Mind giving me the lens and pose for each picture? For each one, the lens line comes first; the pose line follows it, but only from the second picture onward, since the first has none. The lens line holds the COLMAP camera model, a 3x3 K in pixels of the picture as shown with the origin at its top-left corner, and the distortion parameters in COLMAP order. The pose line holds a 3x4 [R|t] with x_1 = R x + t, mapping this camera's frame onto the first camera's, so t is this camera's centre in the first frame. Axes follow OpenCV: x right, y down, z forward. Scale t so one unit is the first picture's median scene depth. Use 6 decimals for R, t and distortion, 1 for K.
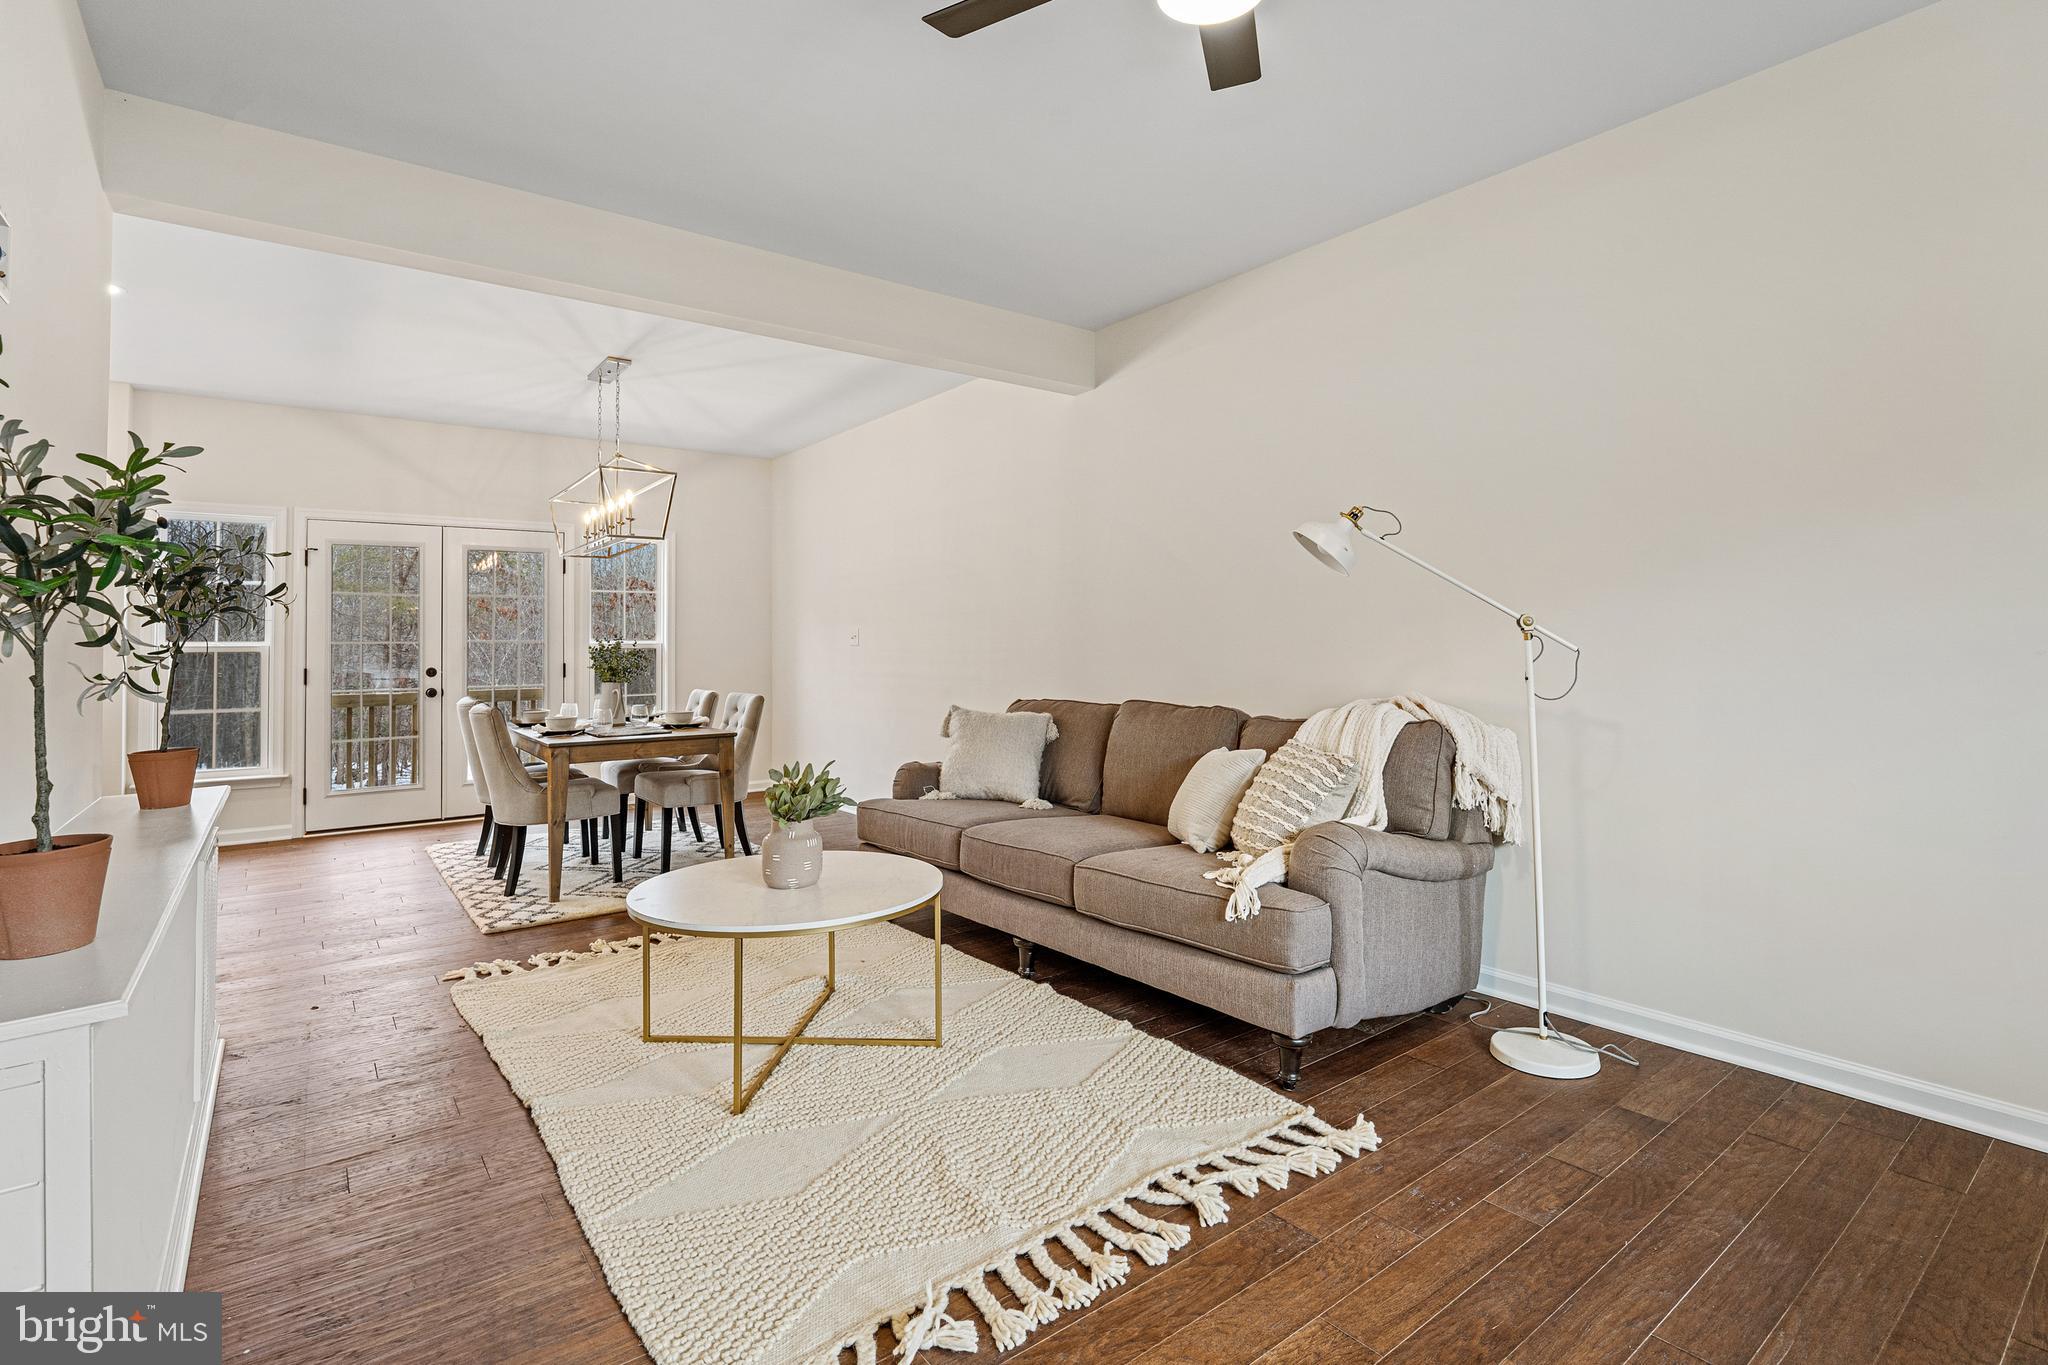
lens RADIAL K [[957.8, 0, 1023.7], [0, 957.8, 664.7], [0, 0, 1]] dist [-0.000796, -0.000262]
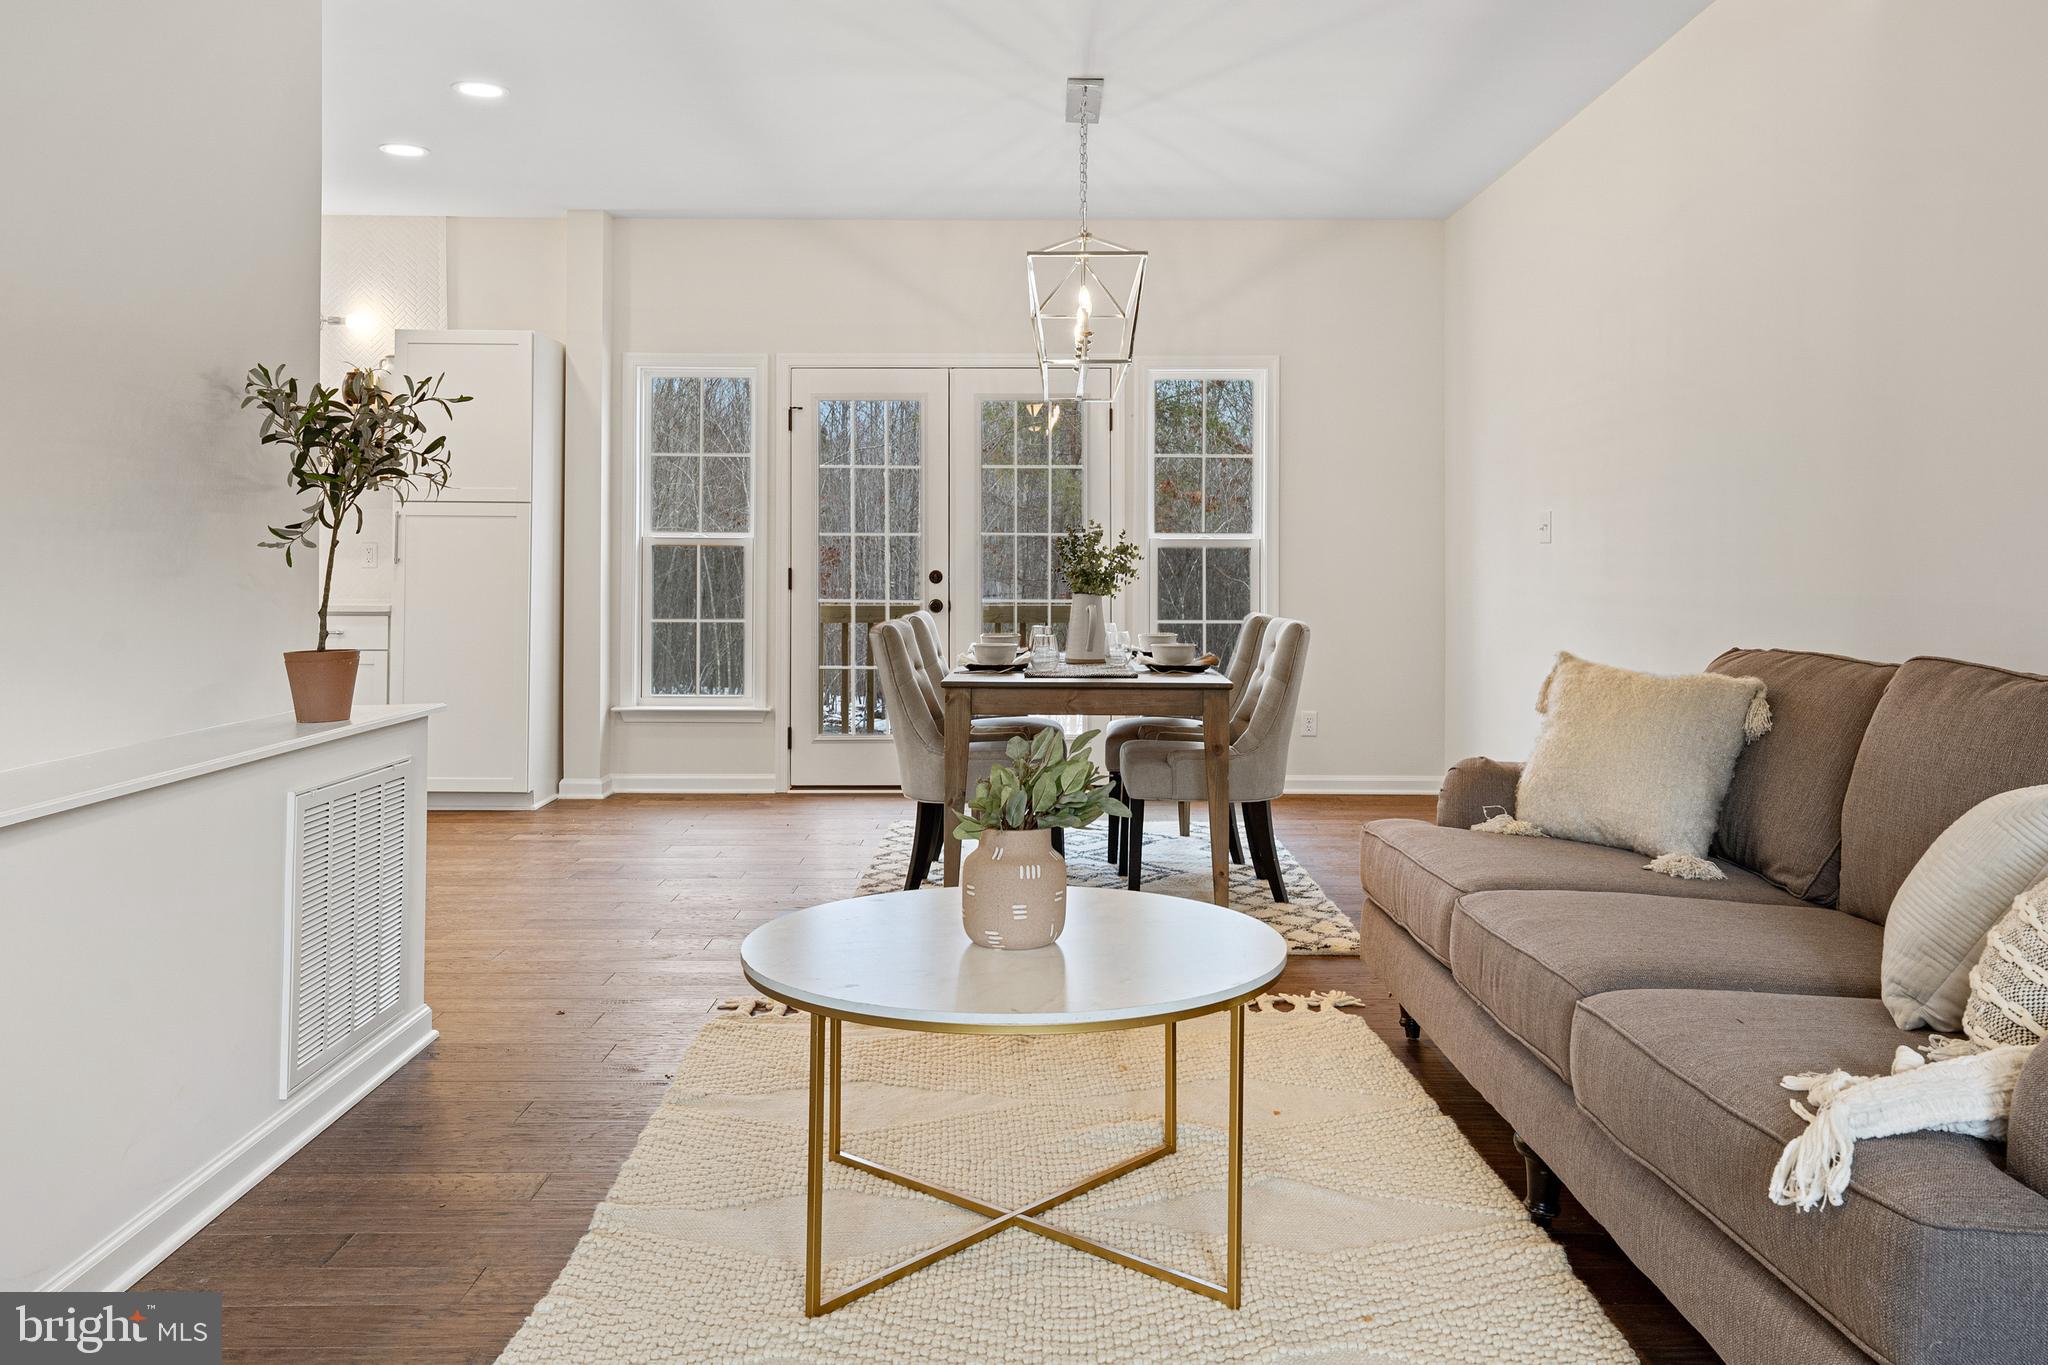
lens RADIAL K [[1593.6, 0, 1023.8], [0, 1593.6, 592.6], [0, 0, 1]] dist [0.028910, -0.000661]
pose [[0.799476, 0.023383, -0.600243, 0.210025], [-0.020922, 0.999720, 0.011078, 0.008268], [0.600334, 0.003701, 0.799741, 0.162415]]
